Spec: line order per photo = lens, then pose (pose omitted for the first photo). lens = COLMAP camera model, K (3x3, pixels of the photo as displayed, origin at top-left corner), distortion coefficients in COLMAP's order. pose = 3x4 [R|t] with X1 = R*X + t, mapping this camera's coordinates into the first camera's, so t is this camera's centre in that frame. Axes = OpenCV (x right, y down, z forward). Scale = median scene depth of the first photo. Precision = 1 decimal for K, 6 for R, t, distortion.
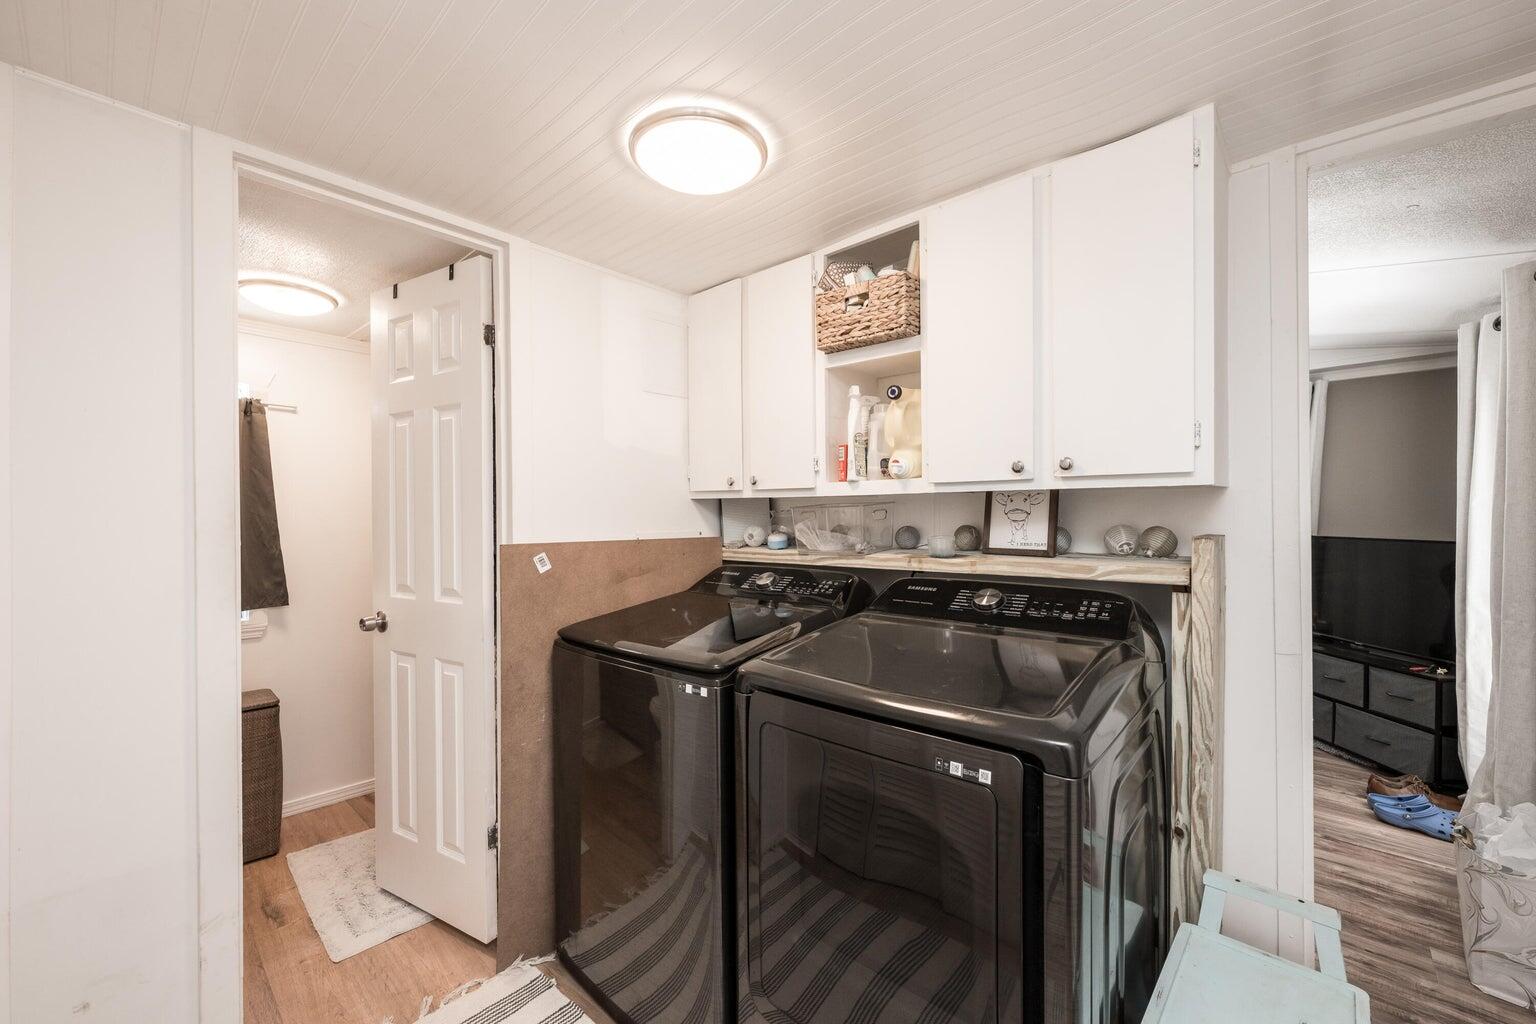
lens RADIAL K [[612.4, 0, 768.0], [0, 612.4, 515.5], [0, 0, 1]] dist [-0.000019, -0.000251]
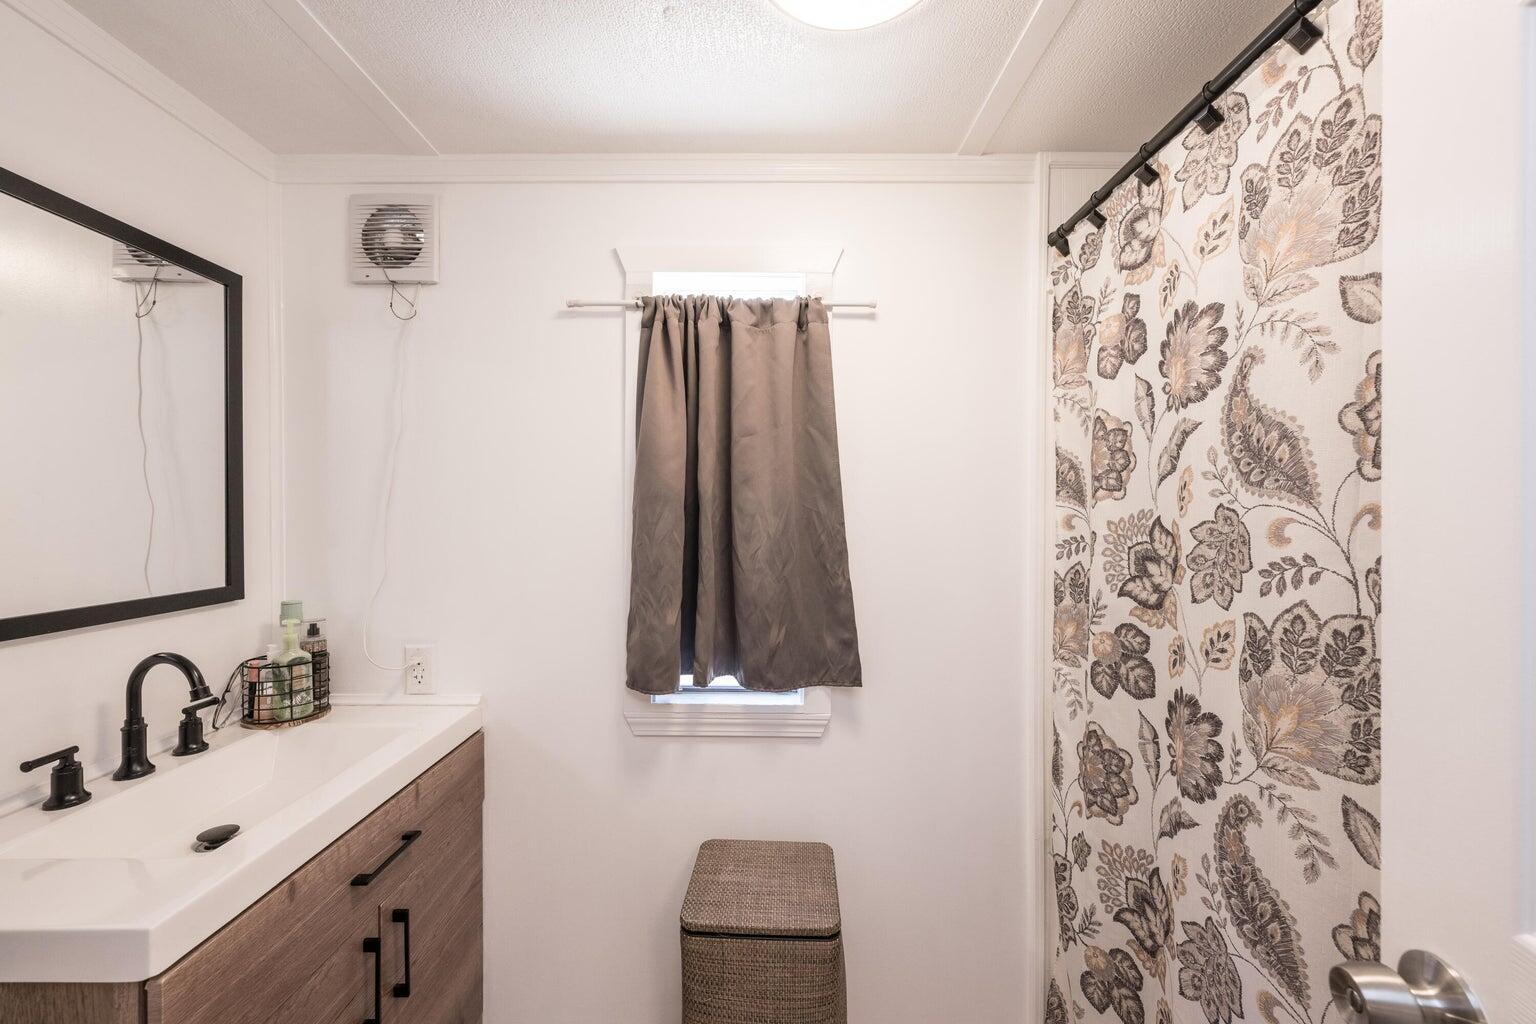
lens RADIAL K [[612.4, 0, 767.0], [0, 612.4, 514.7], [0, 0, 1]] dist [-0.000019, -0.000251]
pose [[0.668482, 0.000534, -0.743728, -0.457851], [-0.005455, 0.999976, -0.004186, 0.003208], [0.743708, 0.006855, 0.668469, 0.602701]]
